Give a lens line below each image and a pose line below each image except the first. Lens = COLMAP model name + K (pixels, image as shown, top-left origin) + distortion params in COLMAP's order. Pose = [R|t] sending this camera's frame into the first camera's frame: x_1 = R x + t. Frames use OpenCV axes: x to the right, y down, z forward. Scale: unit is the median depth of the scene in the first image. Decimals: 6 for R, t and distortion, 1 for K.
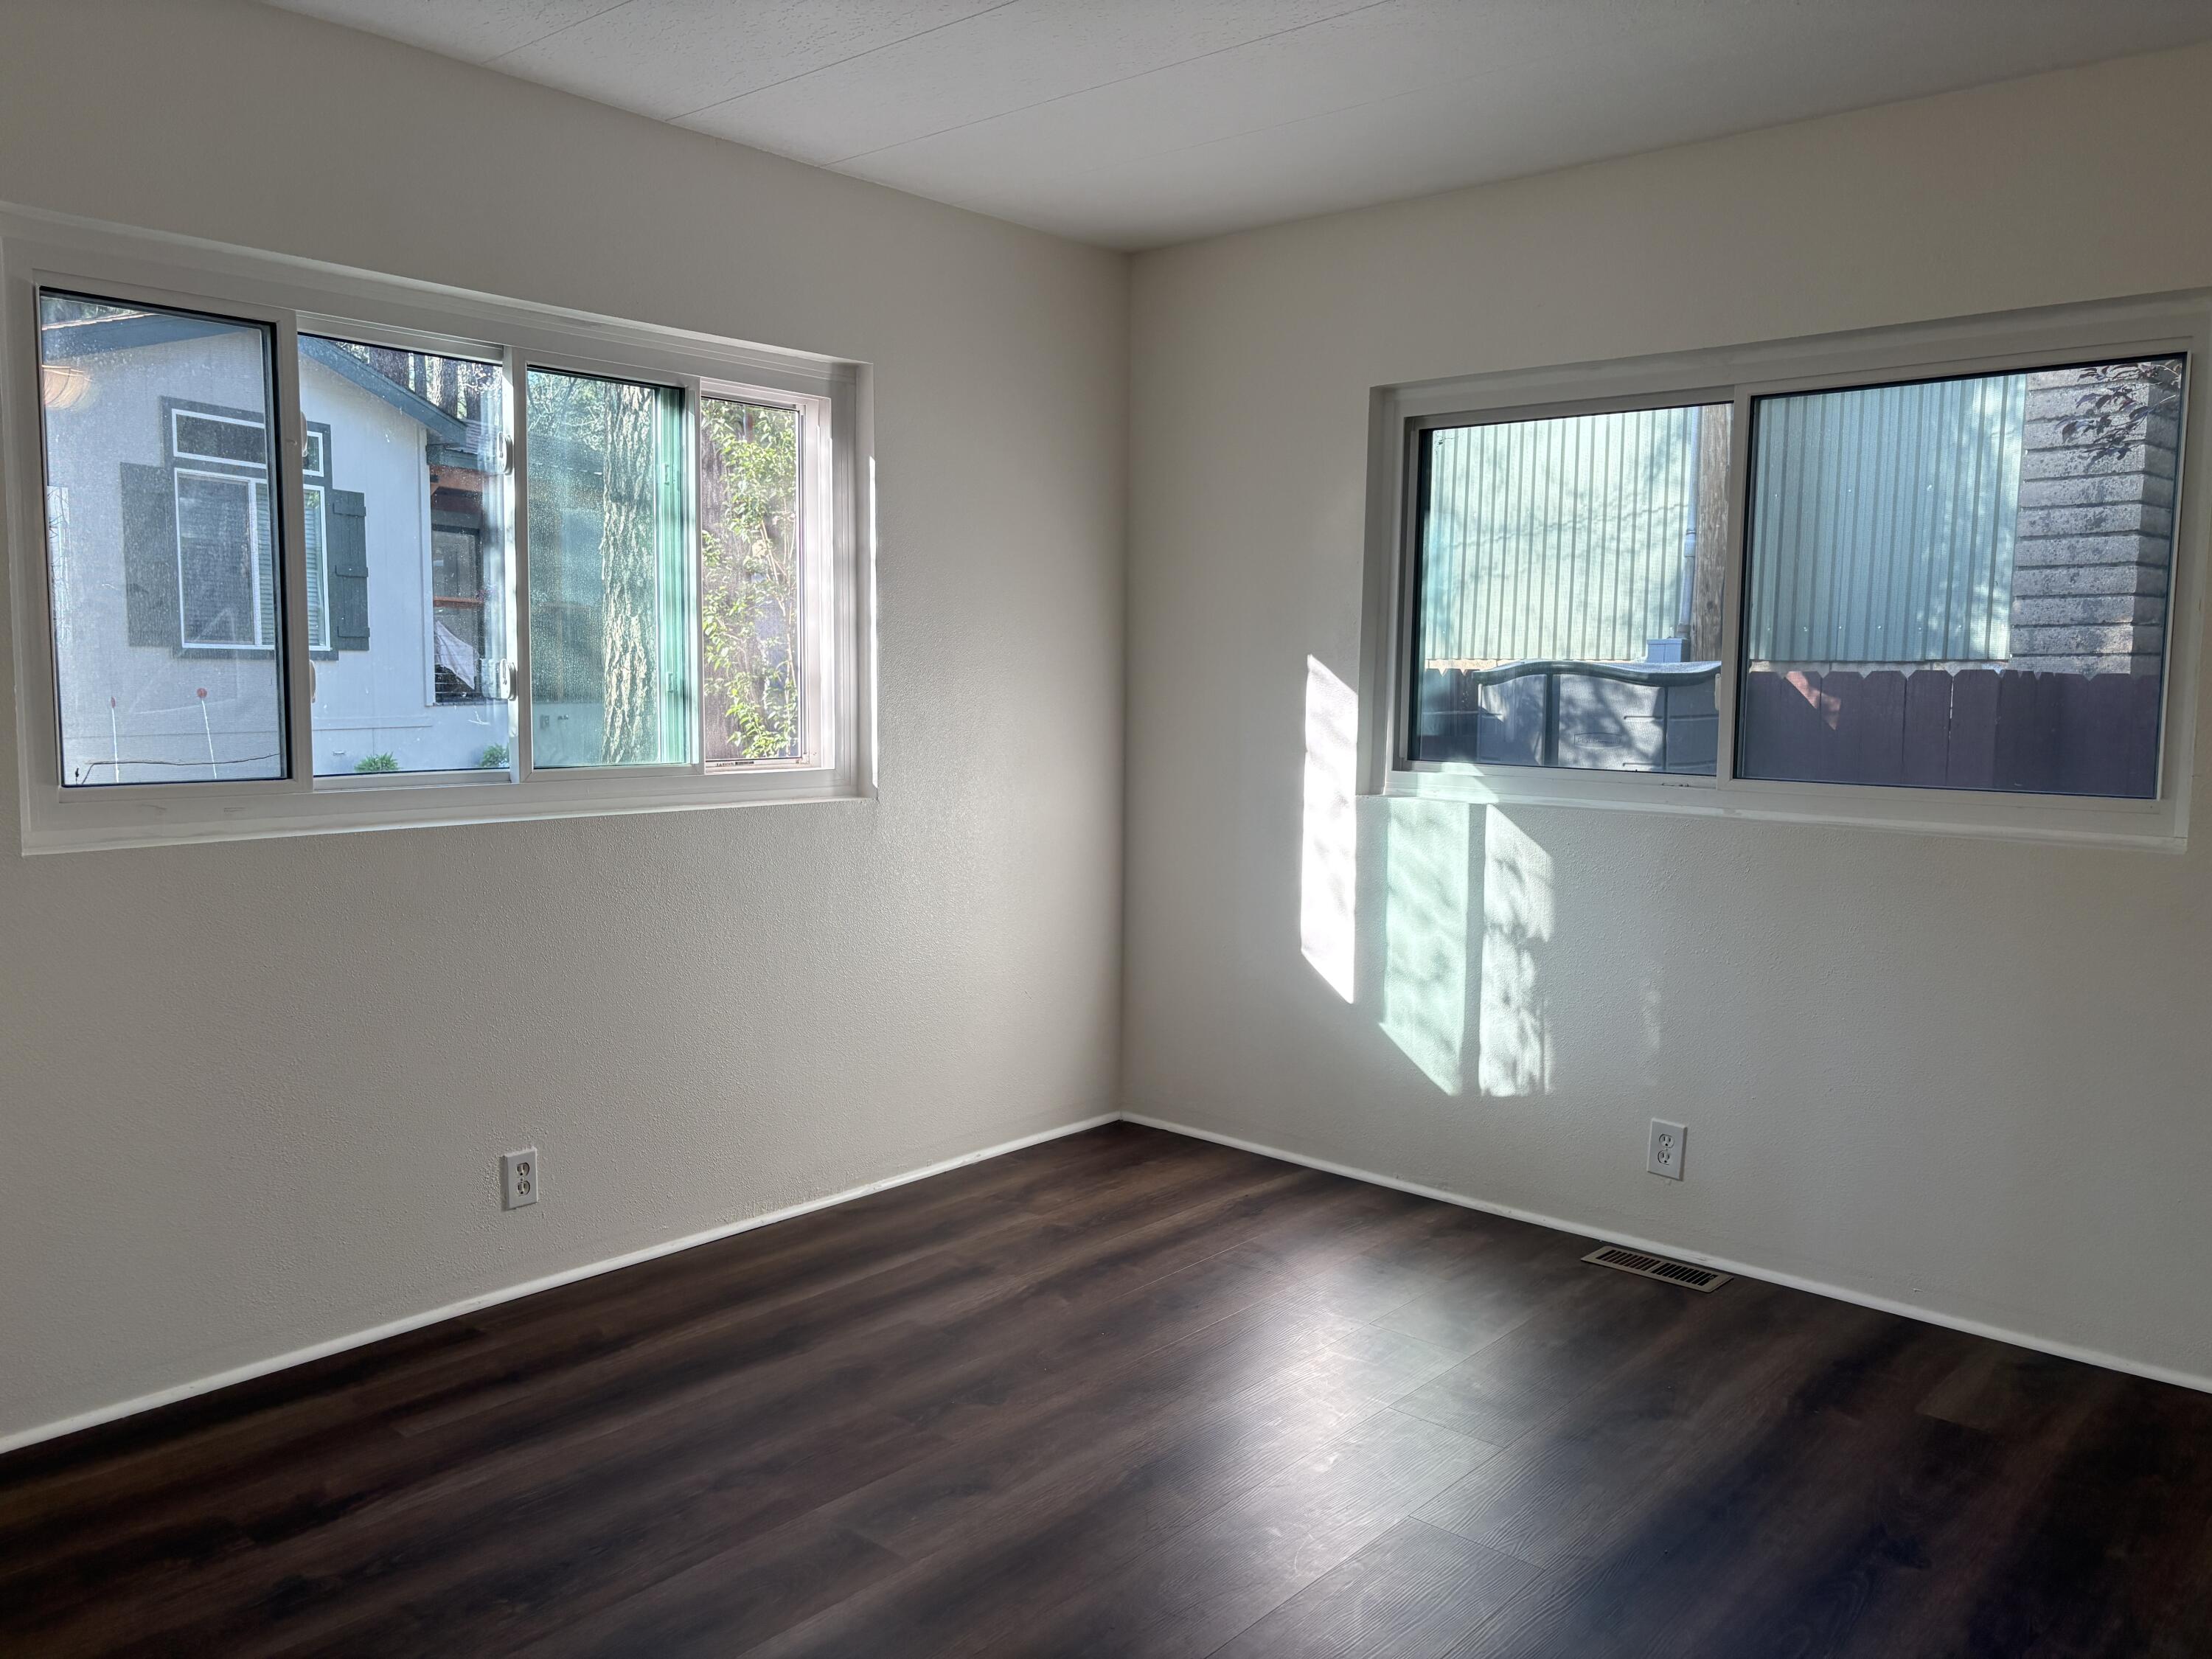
lens RADIAL K [[1681.6, 0, 1107.7], [0, 1681.6, 833.8], [0, 0, 1]] dist [0.007245, -0.008239]
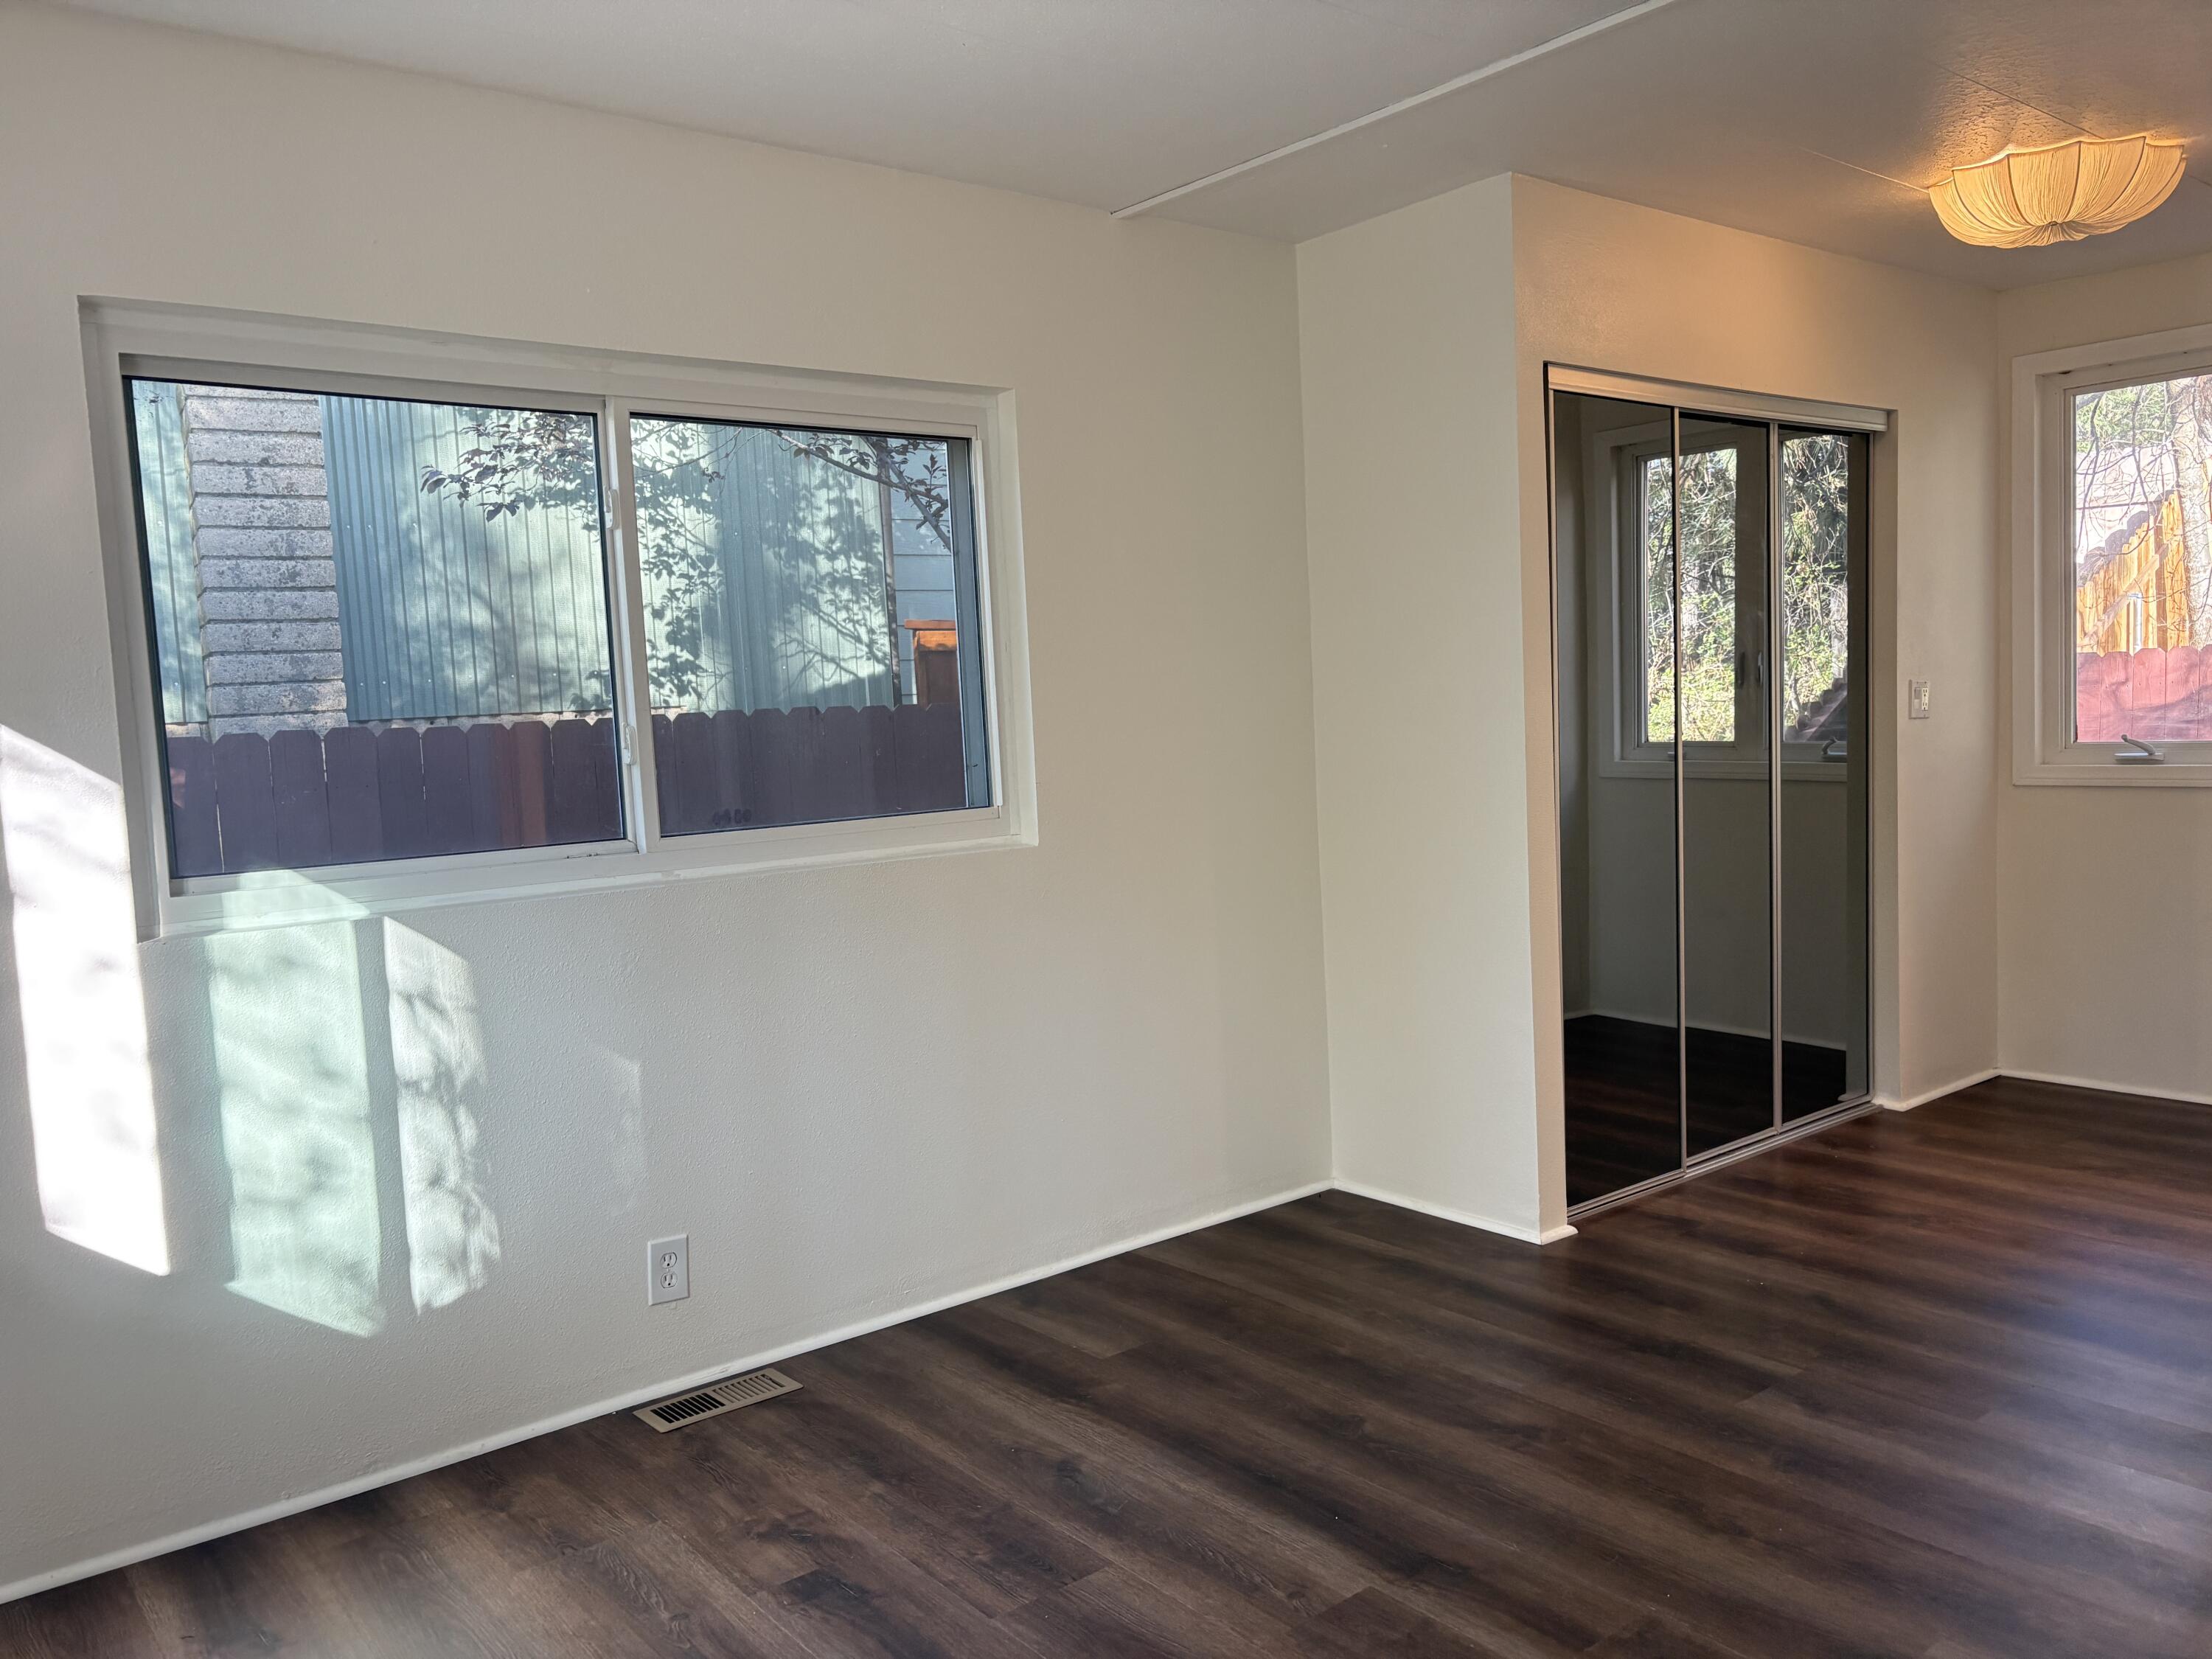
lens RADIAL K [[1650.1, 0, 1095.6], [0, 1650.1, 870.5], [0, 0, 1]] dist [0.021667, -0.000442]
pose [[0.162850, -0.120960, 0.979208, -0.405299], [0.139808, 0.985271, 0.098458, -0.064778], [-0.976695, 0.120867, 0.177362, 0.545735]]
